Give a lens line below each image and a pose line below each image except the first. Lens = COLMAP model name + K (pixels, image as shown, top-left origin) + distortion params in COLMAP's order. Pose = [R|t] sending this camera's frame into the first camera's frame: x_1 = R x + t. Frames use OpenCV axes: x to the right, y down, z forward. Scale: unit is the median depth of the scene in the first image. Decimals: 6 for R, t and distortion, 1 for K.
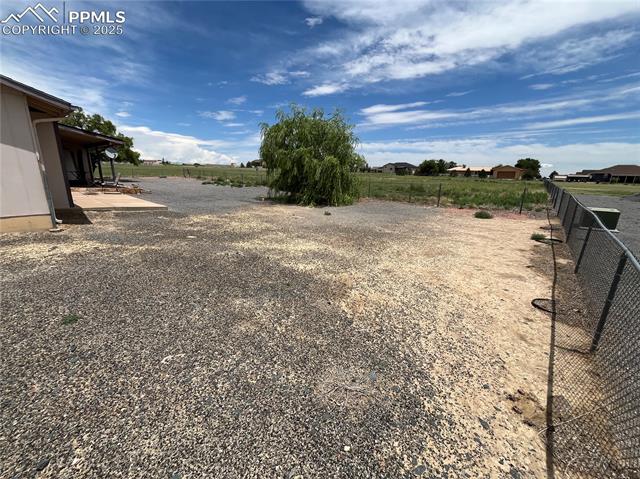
lens RADIAL K [[257.9, 0, 315.9], [0, 257.9, 243.2], [0, 0, 1]] dist [-0.006856, 0.001355]
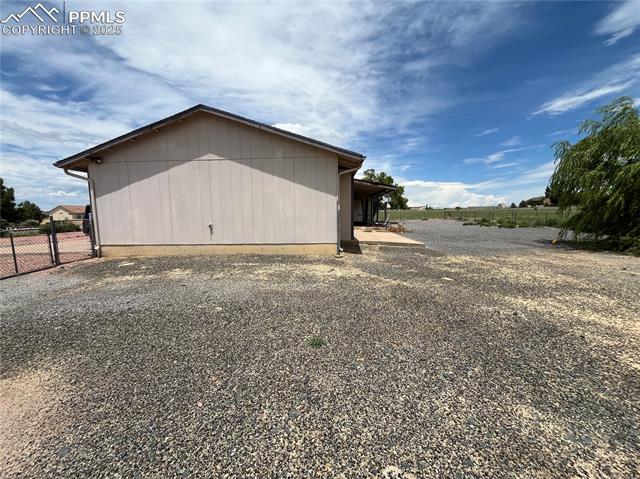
lens RADIAL K [[257.9, 0, 323.4], [0, 257.9, 237.7], [0, 0, 1]] dist [-0.006856, 0.001355]
pose [[0.624938, 0.030879, -0.780063, -0.092239], [-0.176949, 0.978814, -0.103014, 0.002050], [0.760356, 0.202409, 0.617163, 0.161256]]
